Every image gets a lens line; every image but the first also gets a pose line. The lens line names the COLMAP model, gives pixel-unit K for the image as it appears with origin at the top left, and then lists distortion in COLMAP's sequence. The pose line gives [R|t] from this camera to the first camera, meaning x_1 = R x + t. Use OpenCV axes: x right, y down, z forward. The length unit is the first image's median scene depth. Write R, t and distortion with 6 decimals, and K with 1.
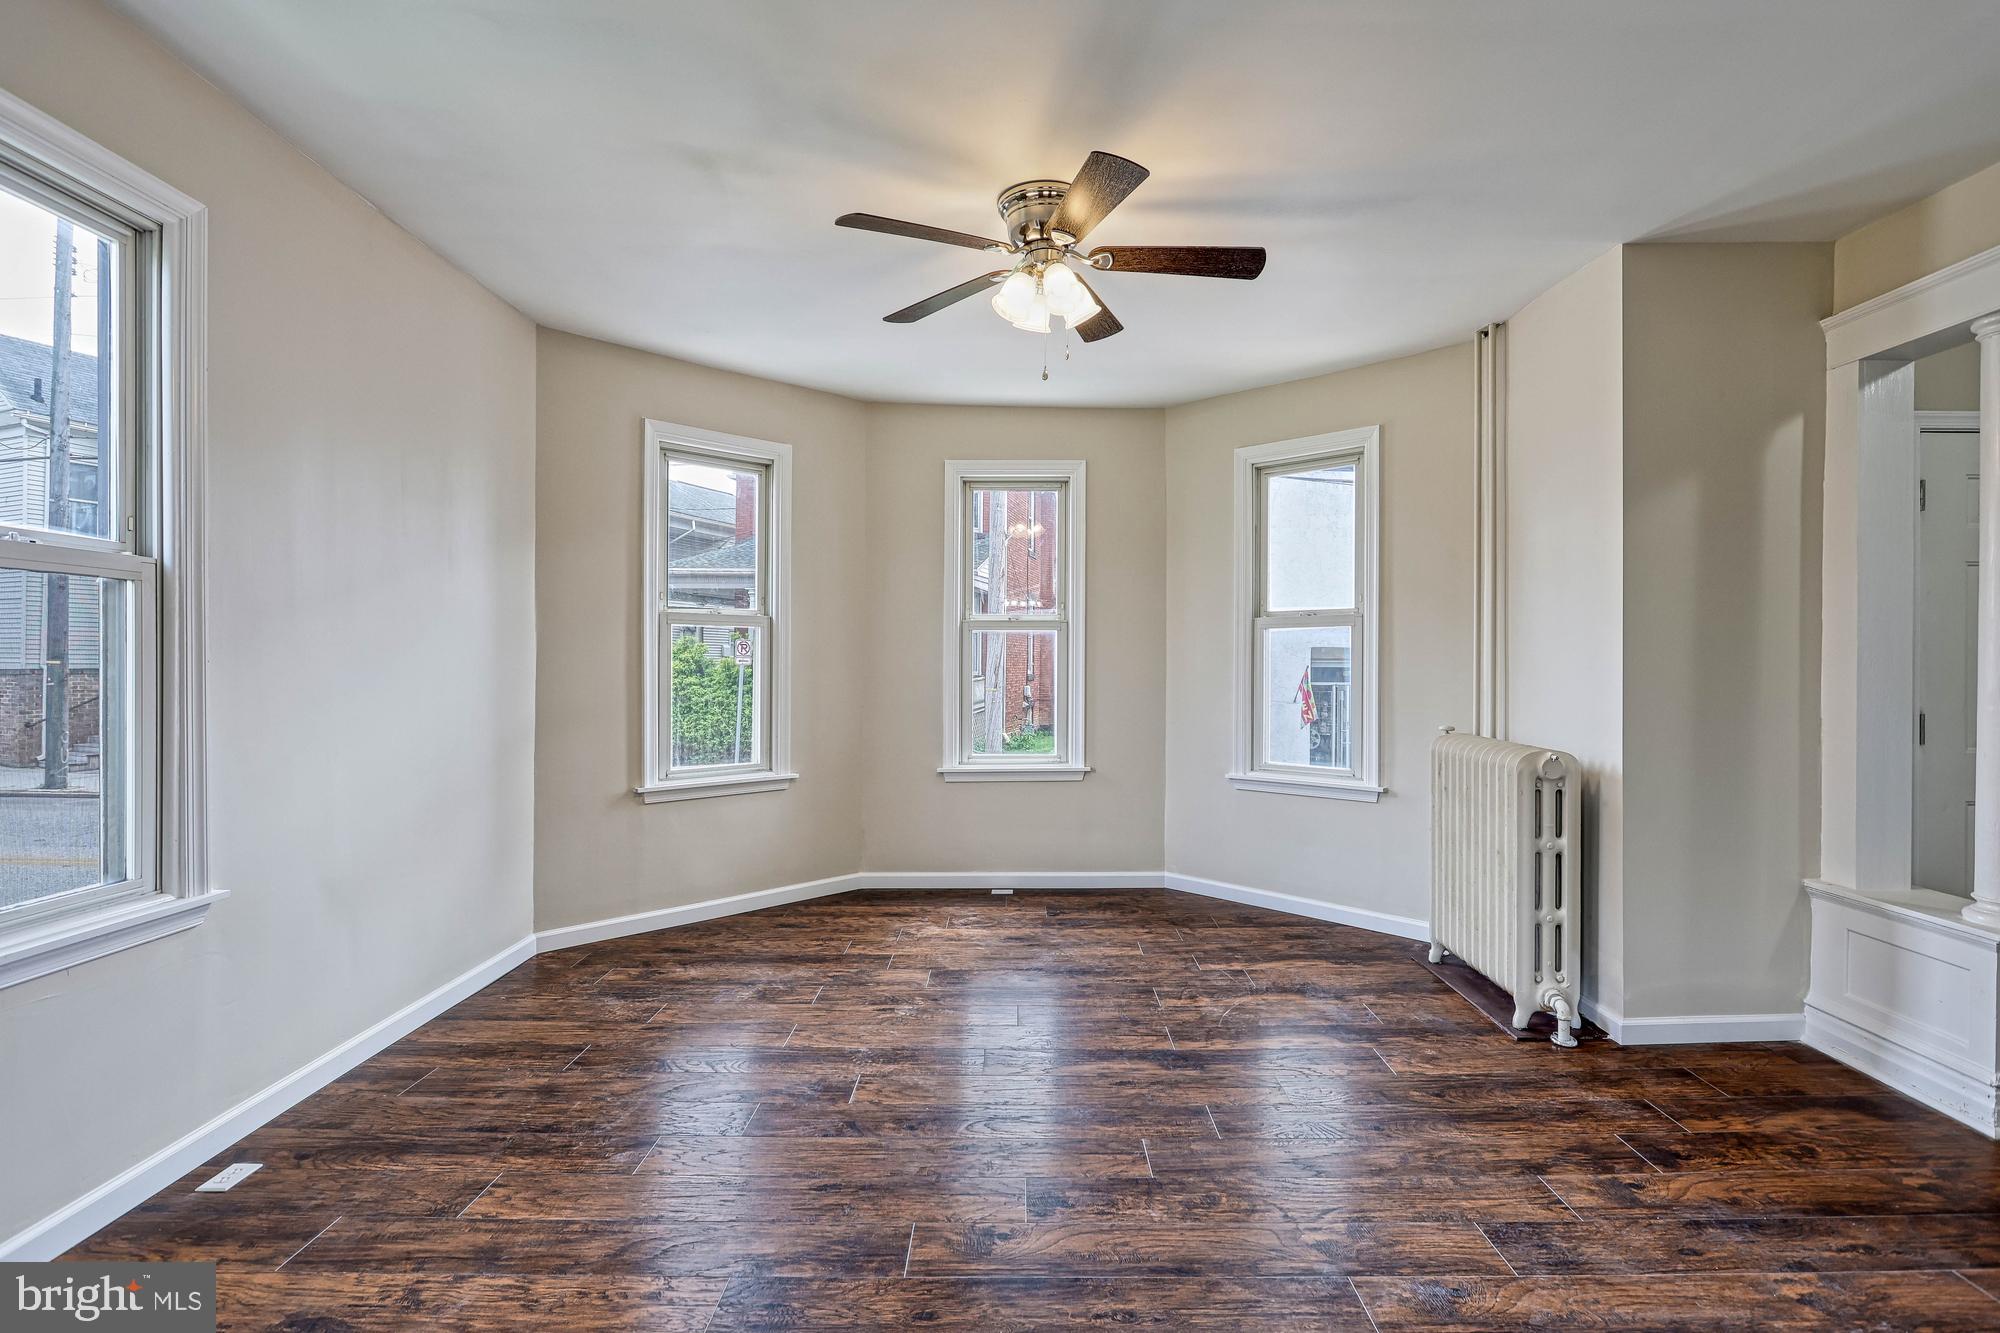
lens RADIAL K [[959.0, 0, 1038.4], [0, 959.0, 665.5], [0, 0, 1]] dist [-0.001462, 0.001296]
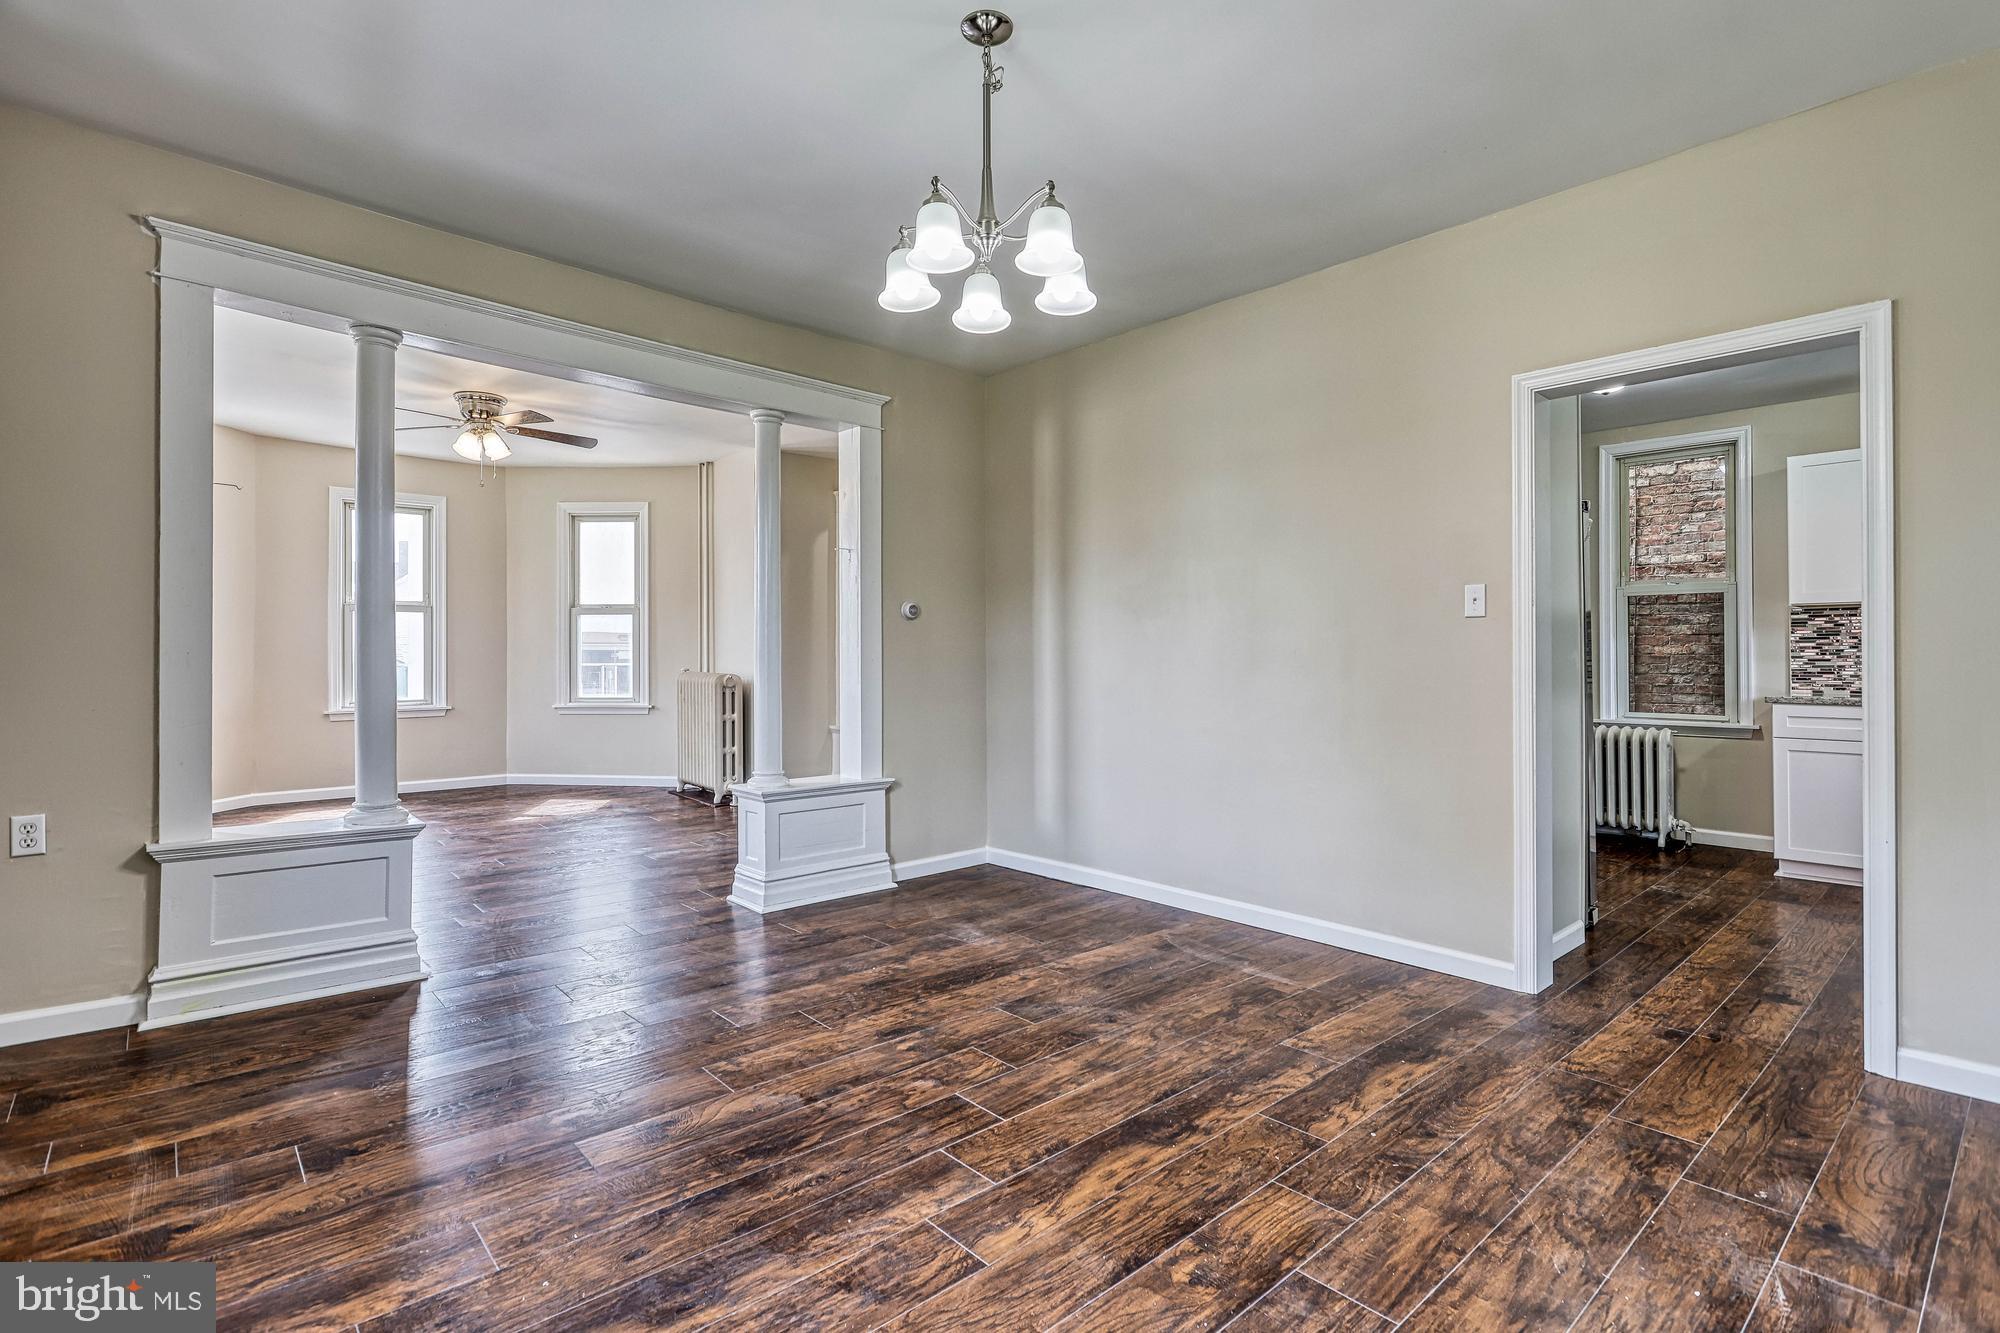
lens RADIAL K [[942.9, 0, 1006.3], [0, 942.9, 655.5], [0, 0, 1]] dist [0.000910, 0.000553]
pose [[0.757897, -0.003908, 0.652362, -0.366116], [0.003446, 0.999992, 0.001988, 0.042234], [-0.652365, 0.000742, 0.757905, -0.979663]]
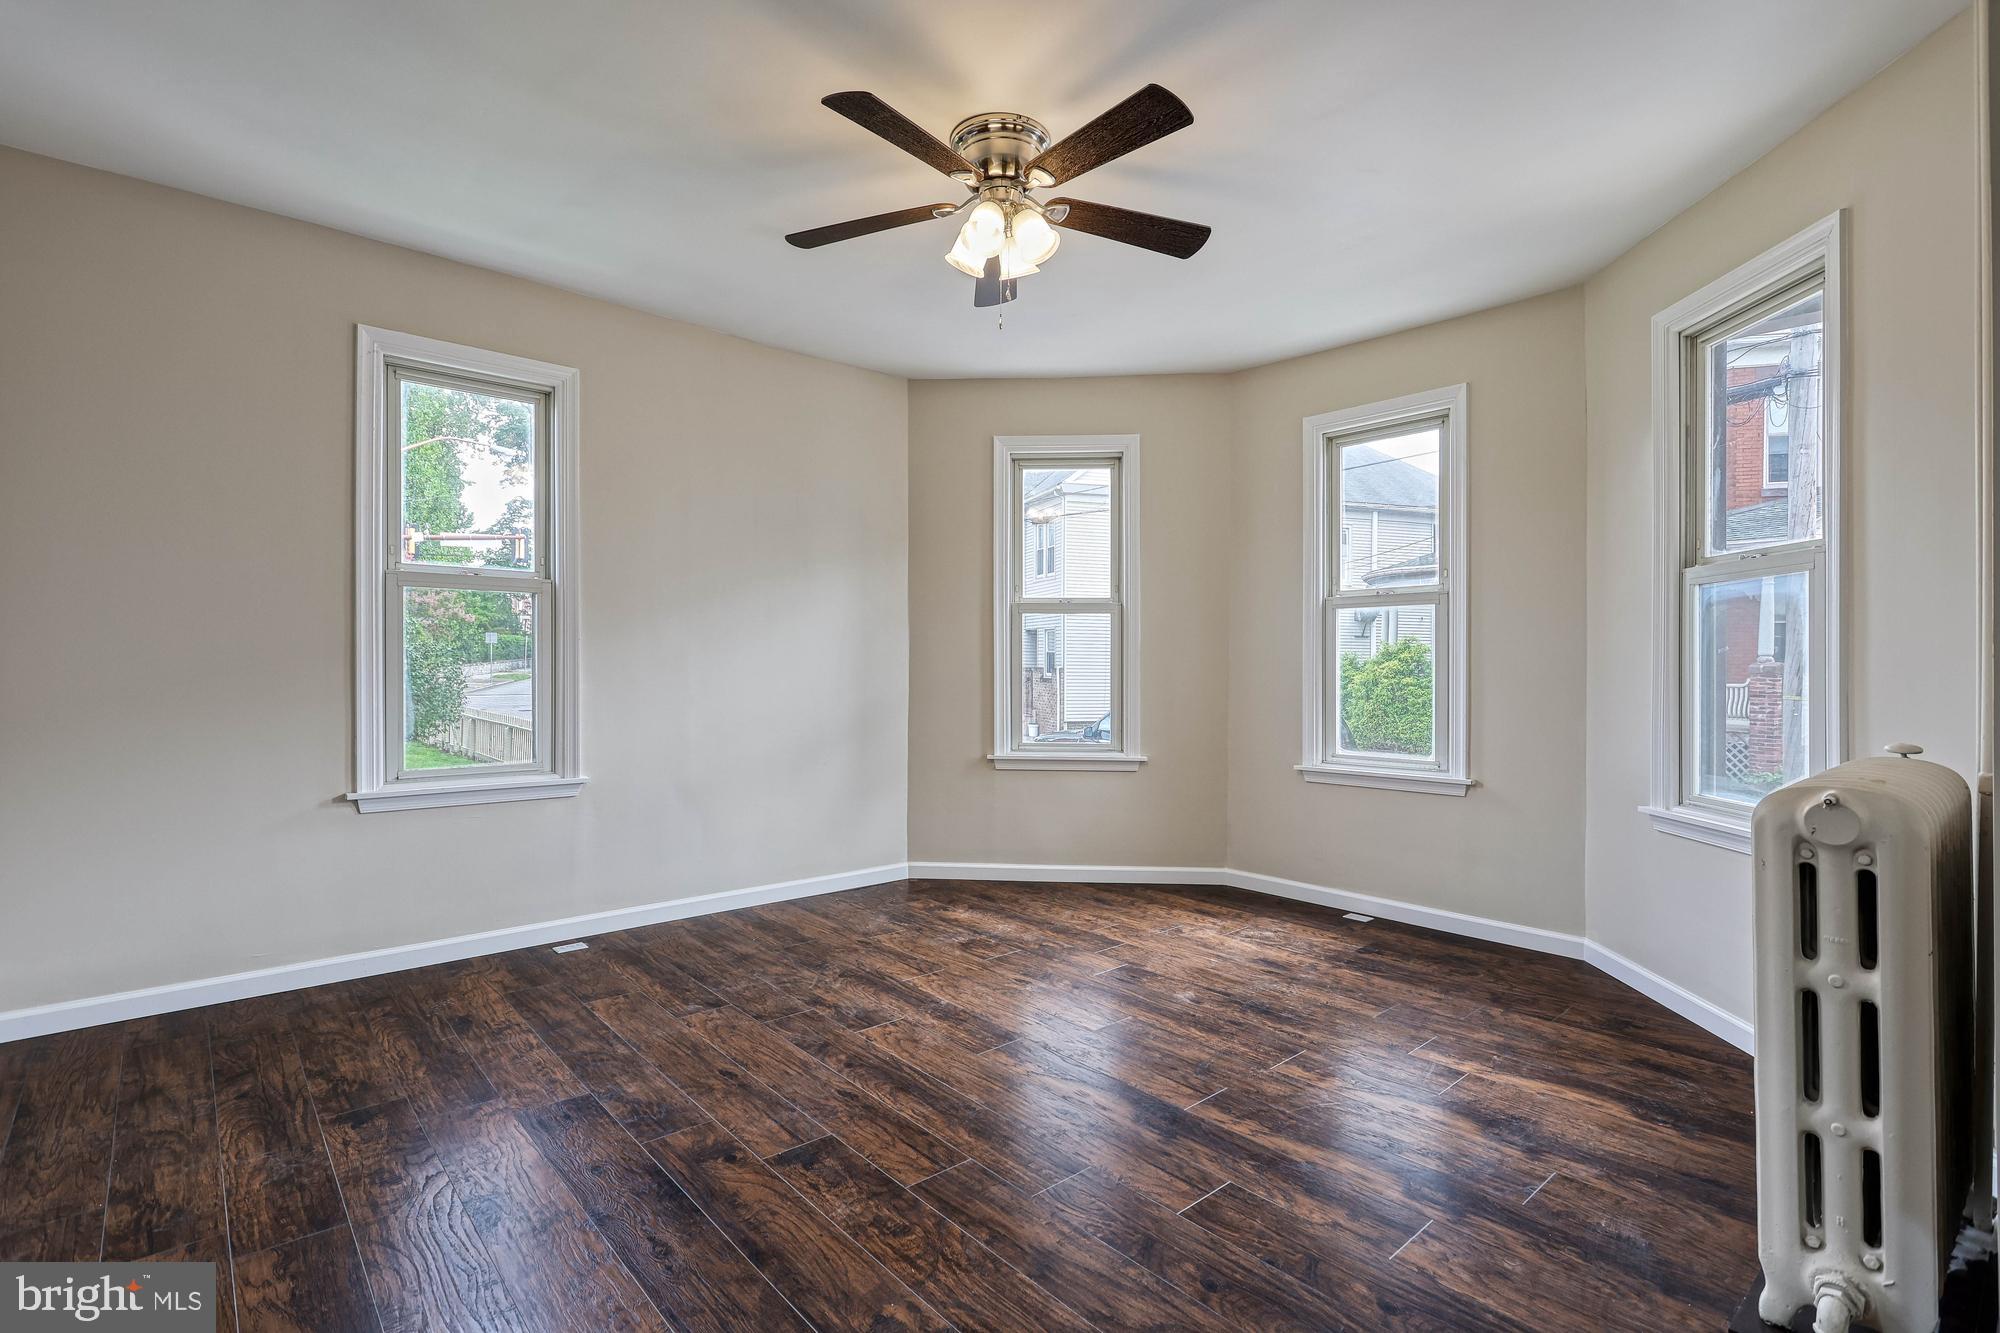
lens RADIAL K [[951.7, 0, 1007.0], [0, 951.7, 665.7], [0, 0, 1]] dist [-0.001018, 0.001020]
pose [[0.642742, 0.001083, -0.766082, 0.596156], [-0.005485, 0.999980, -0.003188, 0.028321], [0.766063, 0.006251, 0.642735, 0.335842]]
